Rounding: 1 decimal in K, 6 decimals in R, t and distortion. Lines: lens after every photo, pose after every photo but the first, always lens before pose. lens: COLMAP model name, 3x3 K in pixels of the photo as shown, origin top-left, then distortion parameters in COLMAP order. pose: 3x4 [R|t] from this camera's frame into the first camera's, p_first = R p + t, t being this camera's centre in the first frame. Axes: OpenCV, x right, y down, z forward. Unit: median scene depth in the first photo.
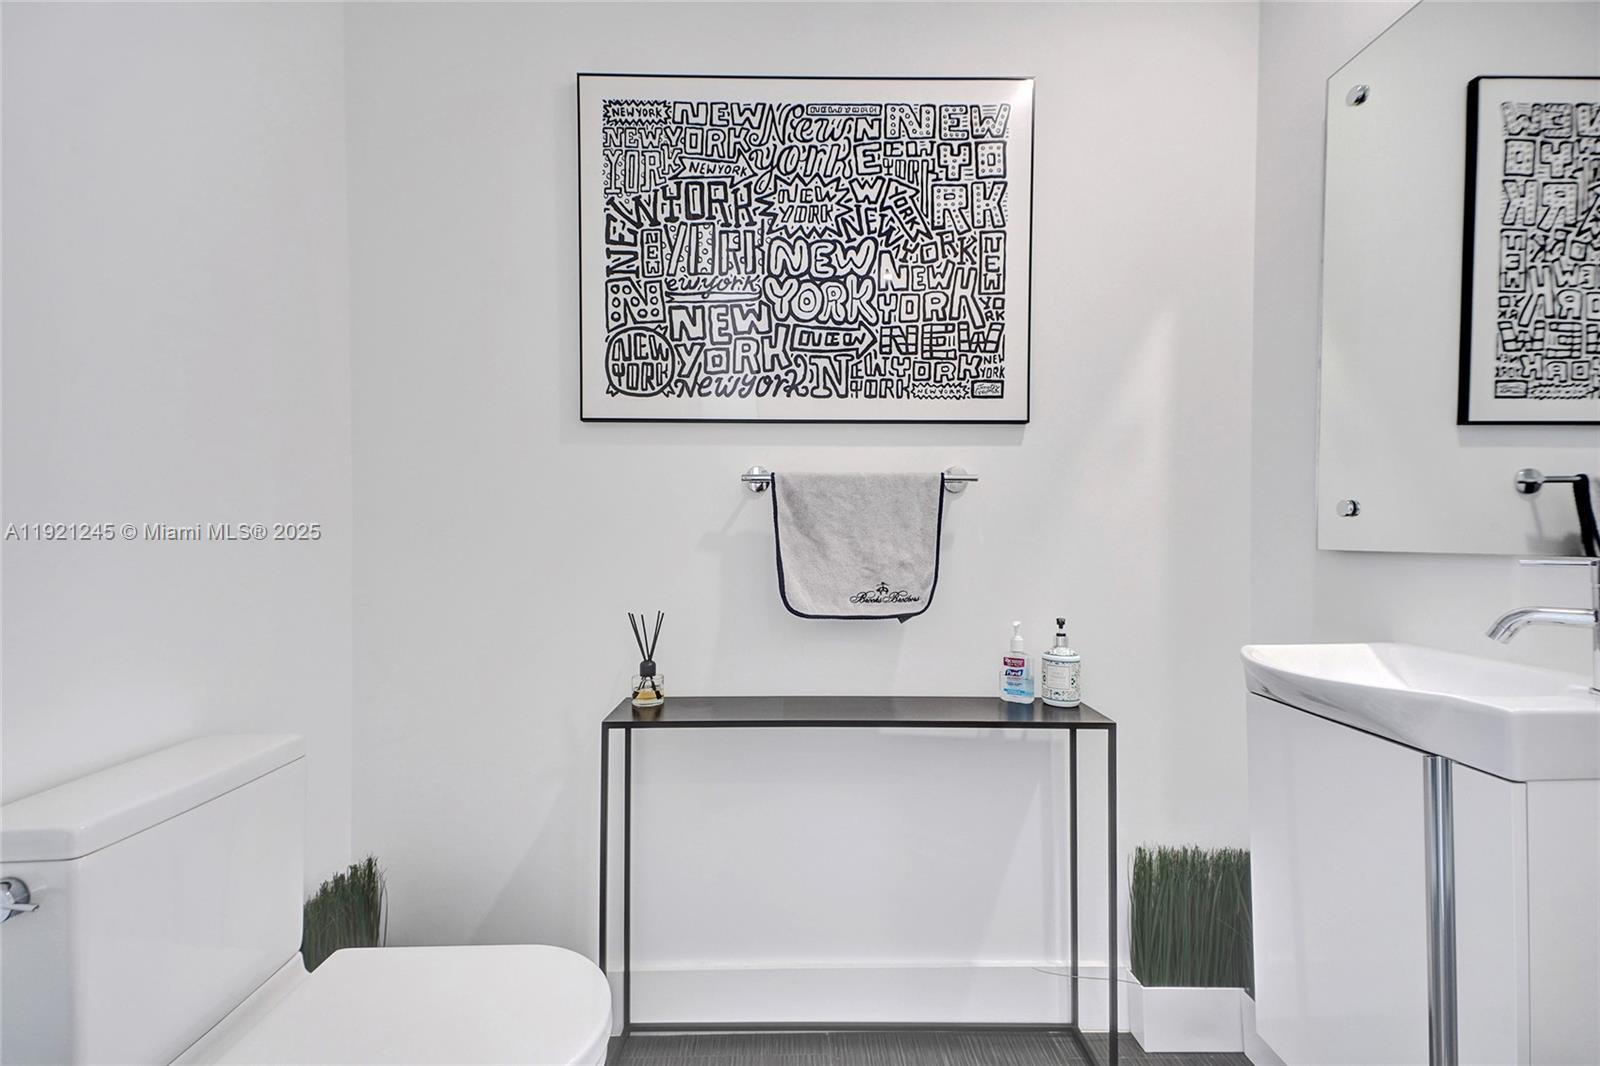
lens RADIAL K [[734.1, 0, 797.5], [0, 734.1, 528.1], [0, 0, 1]] dist [0.001151, 0.000463]
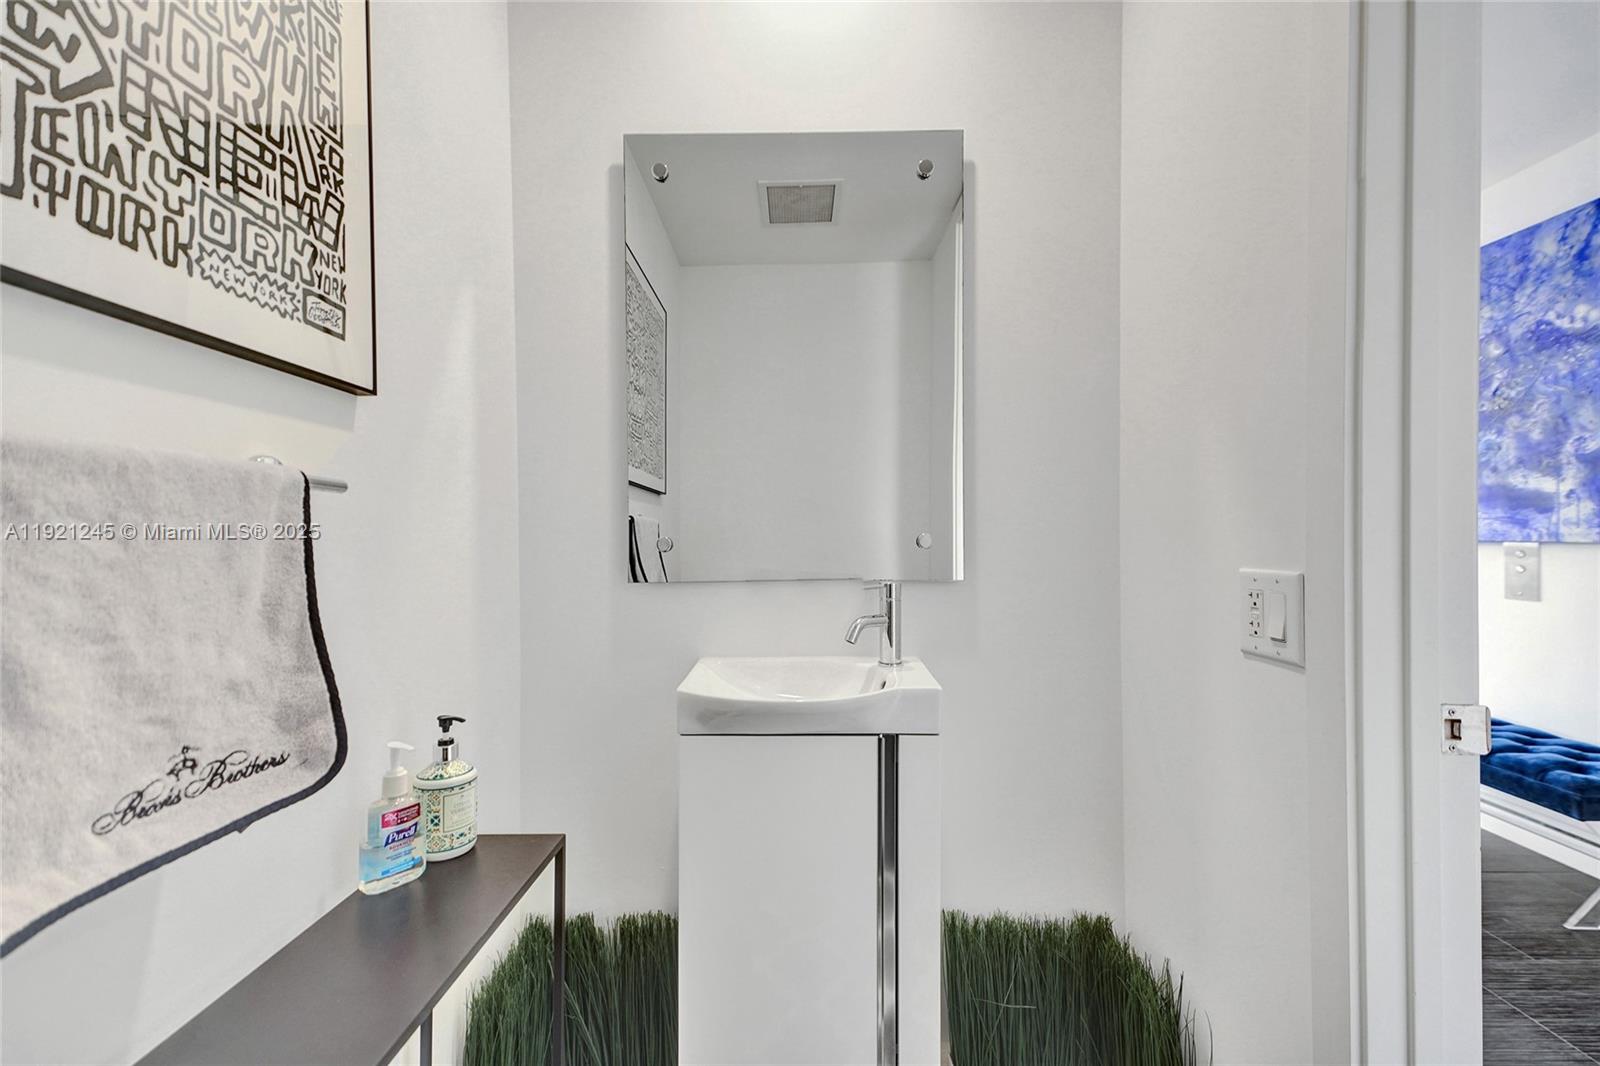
lens RADIAL K [[684.9, 0, 800.6], [0, 684.9, 539.2], [0, 0, 1]] dist [0.000052, -0.001364]
pose [[0.017059, -0.005674, 0.999838, -0.220999], [0.003494, 0.999978, 0.005615, -0.032058], [-0.999848, 0.003398, 0.017079, 0.657253]]
